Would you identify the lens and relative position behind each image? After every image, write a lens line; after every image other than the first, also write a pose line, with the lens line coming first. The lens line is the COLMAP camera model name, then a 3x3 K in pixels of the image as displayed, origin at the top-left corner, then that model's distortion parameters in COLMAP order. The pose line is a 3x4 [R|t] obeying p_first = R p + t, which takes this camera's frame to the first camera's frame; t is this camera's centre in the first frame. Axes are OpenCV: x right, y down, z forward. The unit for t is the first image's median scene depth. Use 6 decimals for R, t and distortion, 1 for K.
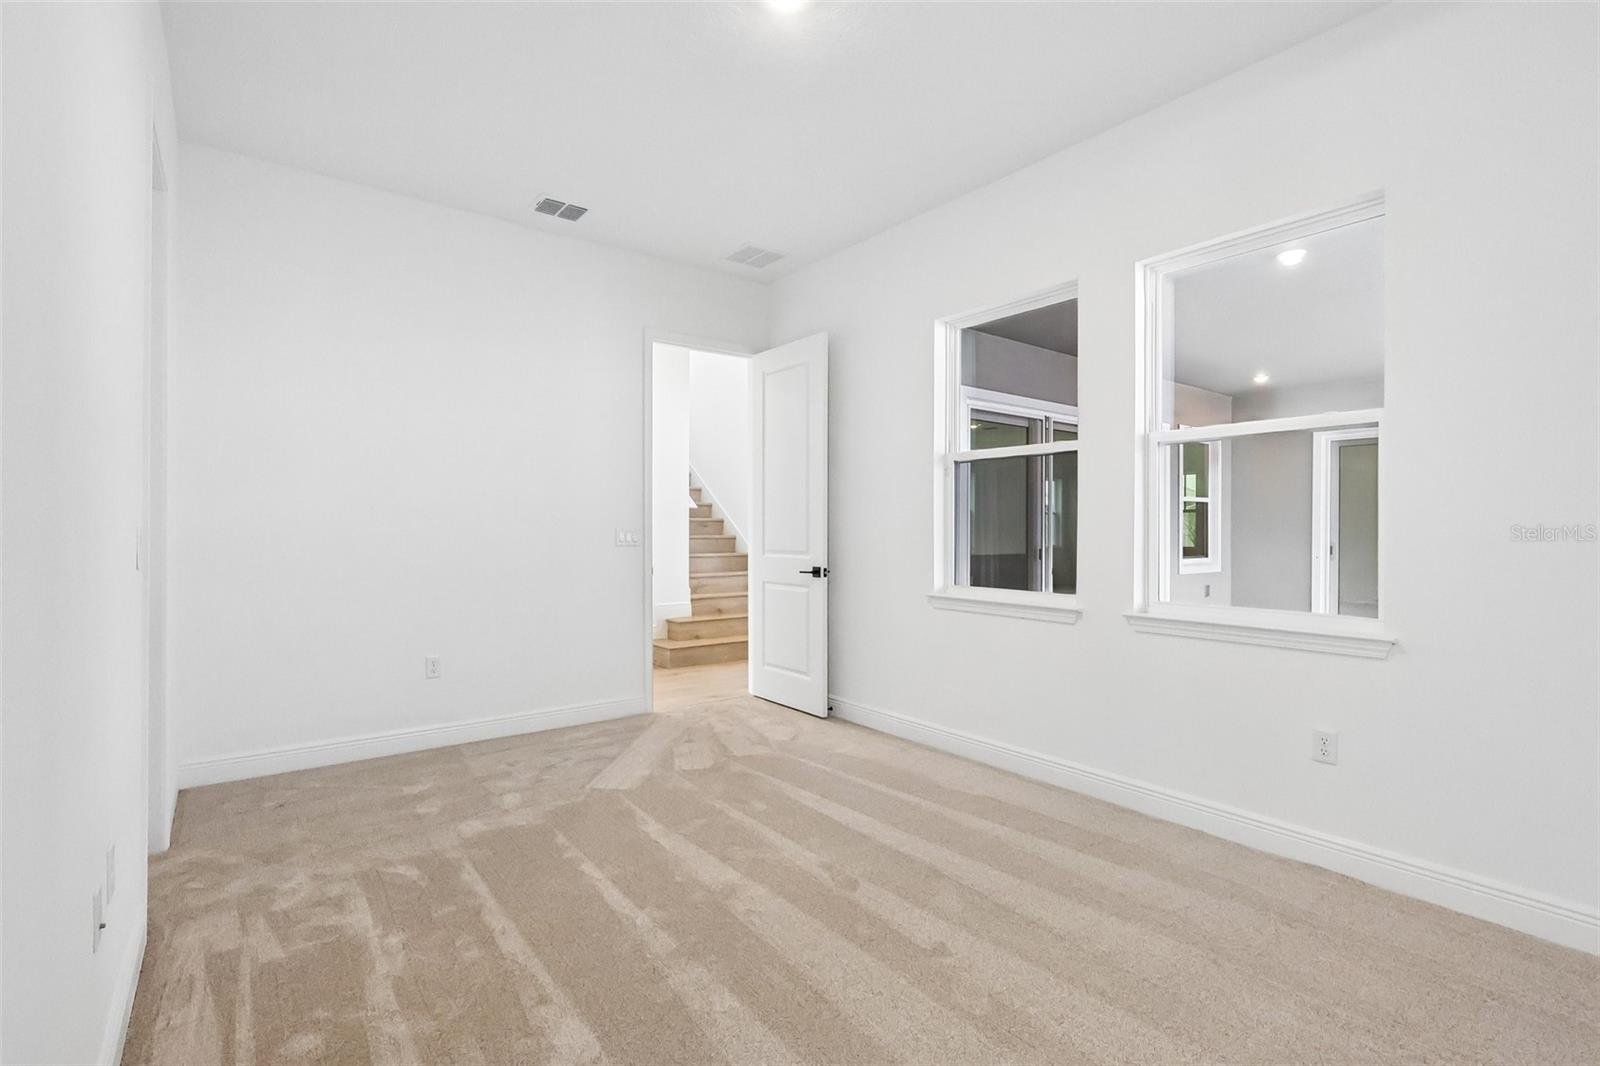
lens RADIAL K [[736.9, 0, 800.0], [0, 736.9, 533.0], [0, 0, 1]] dist [-0.000053, 0.000639]
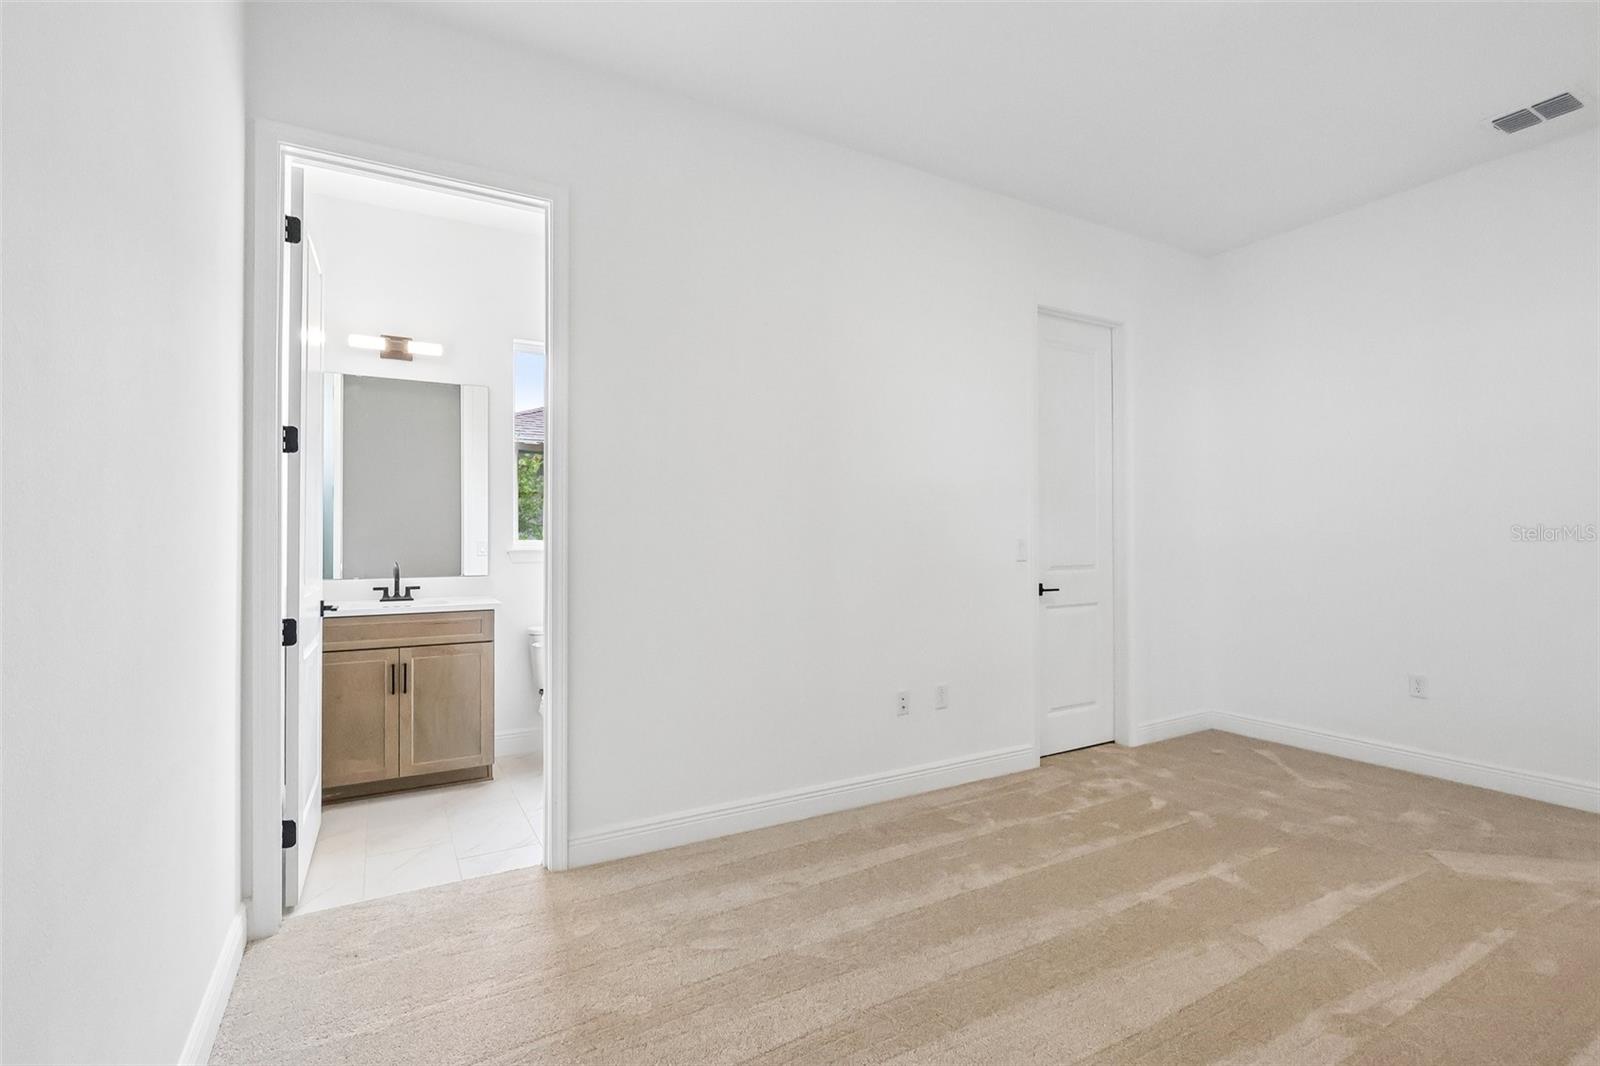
lens RADIAL K [[736.9, 0, 800.0], [0, 736.9, 533.0], [0, 0, 1]] dist [-0.000053, 0.000639]
pose [[-0.131645, -0.014017, -0.991198, 0.869723], [0.001484, 0.999896, -0.014337, 0.002328], [0.991296, -0.003358, -0.131610, 0.584160]]
